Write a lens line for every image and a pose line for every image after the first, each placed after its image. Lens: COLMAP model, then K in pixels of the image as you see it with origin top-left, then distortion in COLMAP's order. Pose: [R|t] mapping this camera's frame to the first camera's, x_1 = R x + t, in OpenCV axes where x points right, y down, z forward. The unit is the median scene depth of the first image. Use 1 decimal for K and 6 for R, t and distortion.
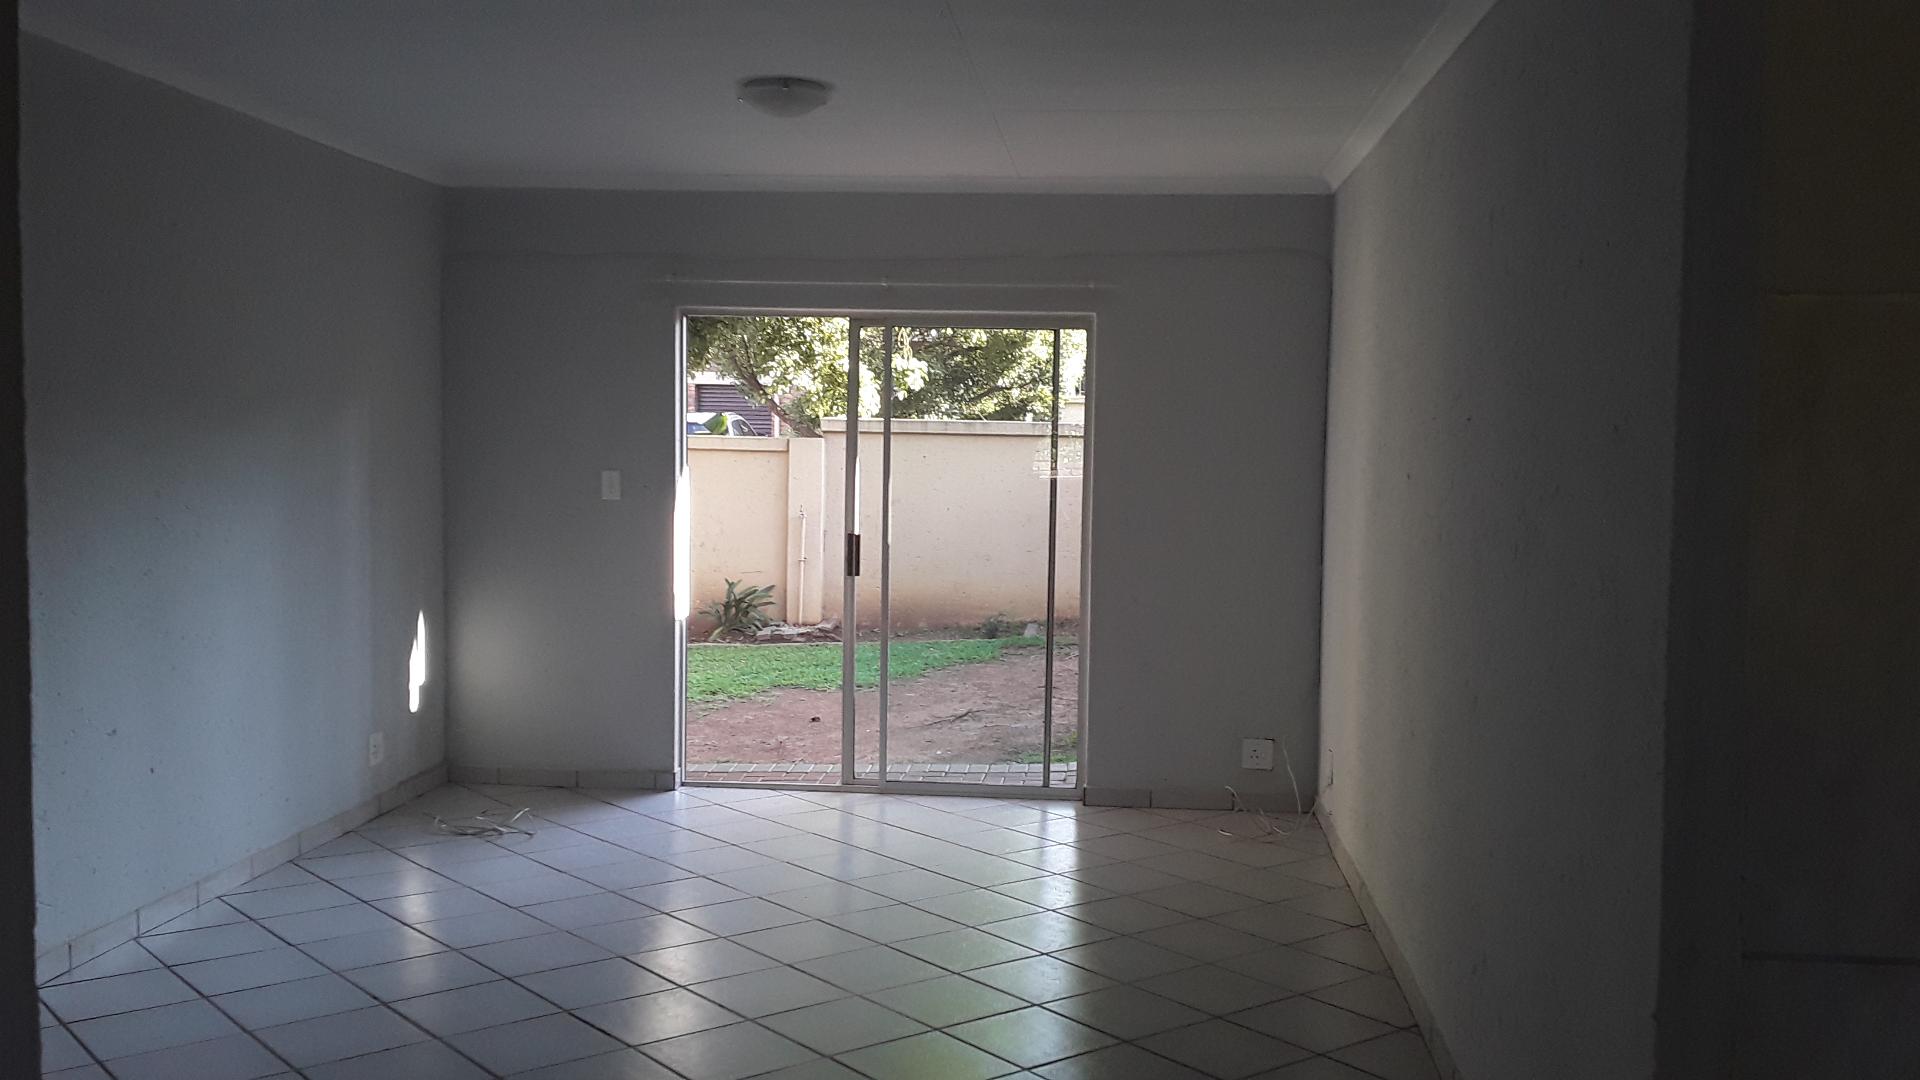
lens RADIAL K [[1718.9, 0, 980.0], [0, 1718.9, 553.8], [0, 0, 1]] dist [0.061977, -0.001566]
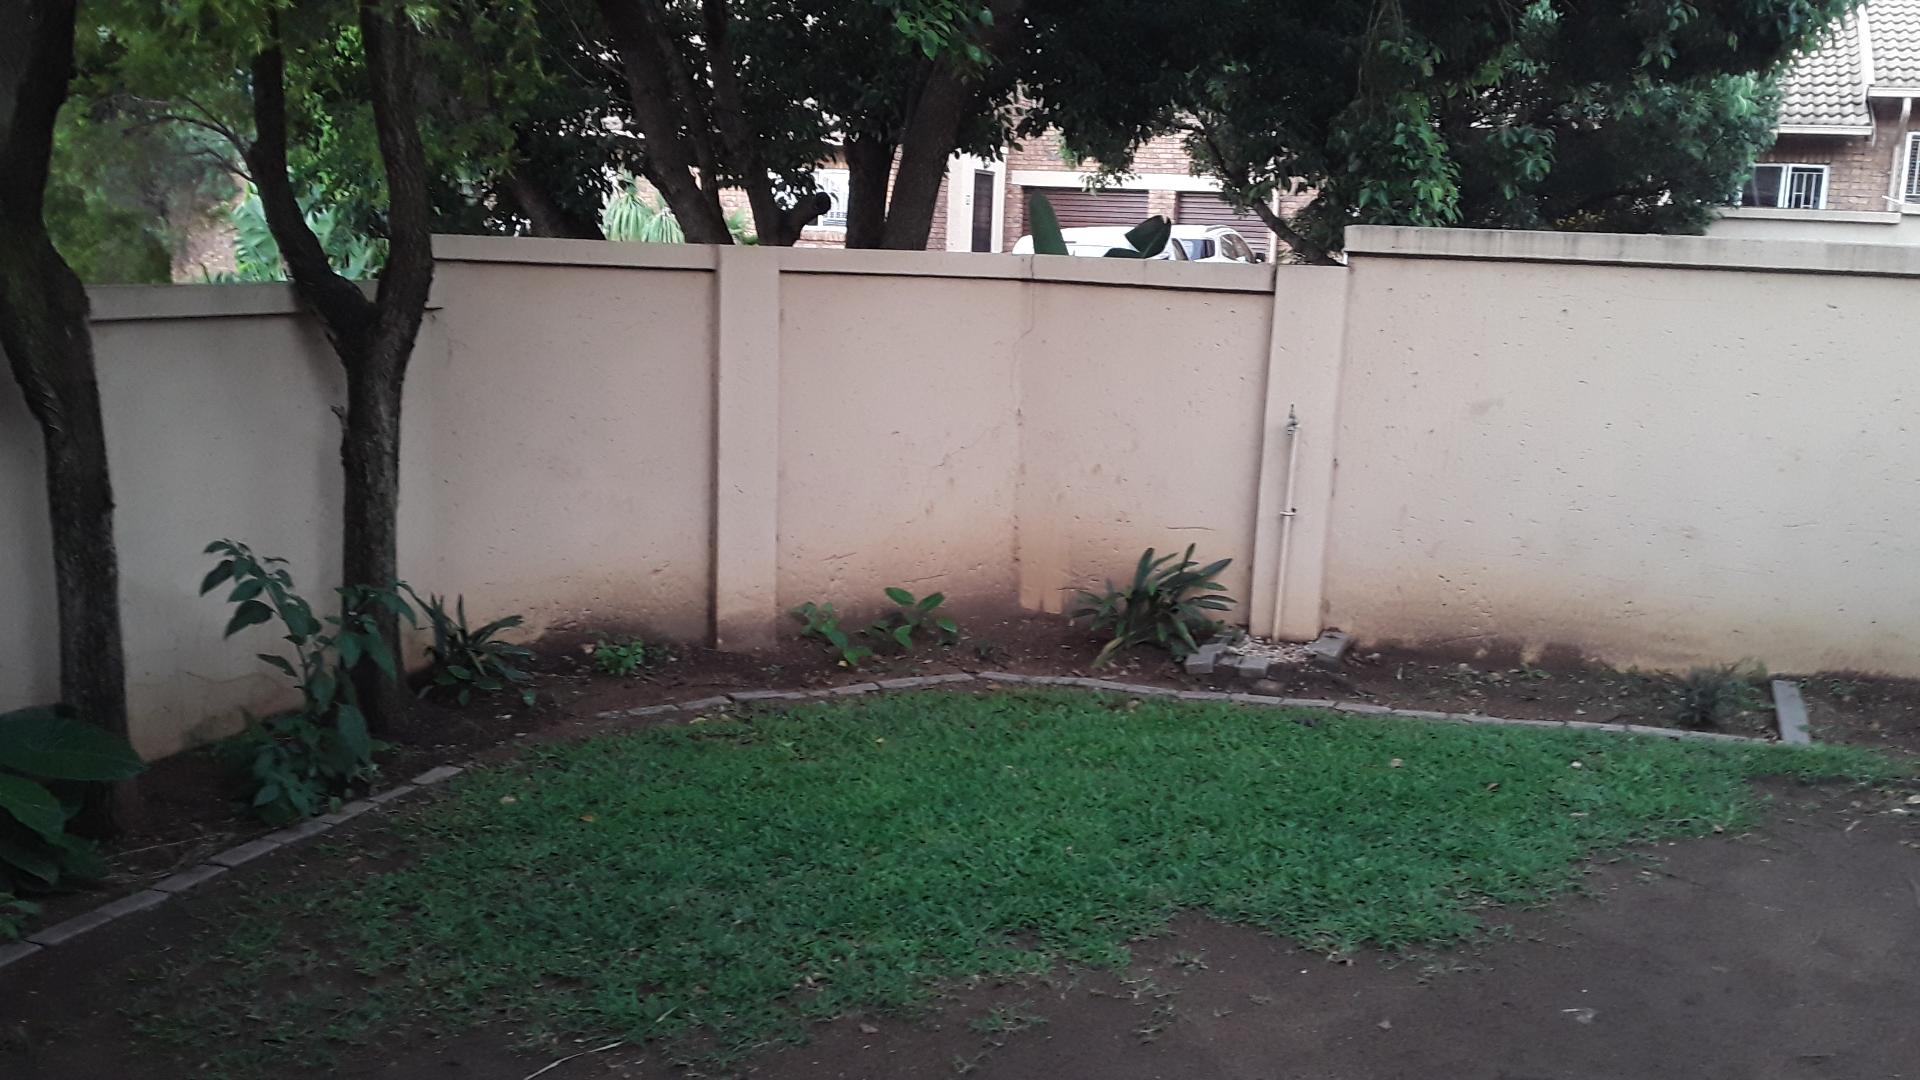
lens RADIAL K [[1718.9, 0, 980.0], [0, 1718.9, 553.8], [0, 0, 1]] dist [0.061977, -0.001566]
pose [[0.959039, 0.069087, -0.274722, -0.050646], [-0.040419, 0.993254, 0.108683, -0.036100], [0.280377, -0.093127, 0.955362, 0.495197]]
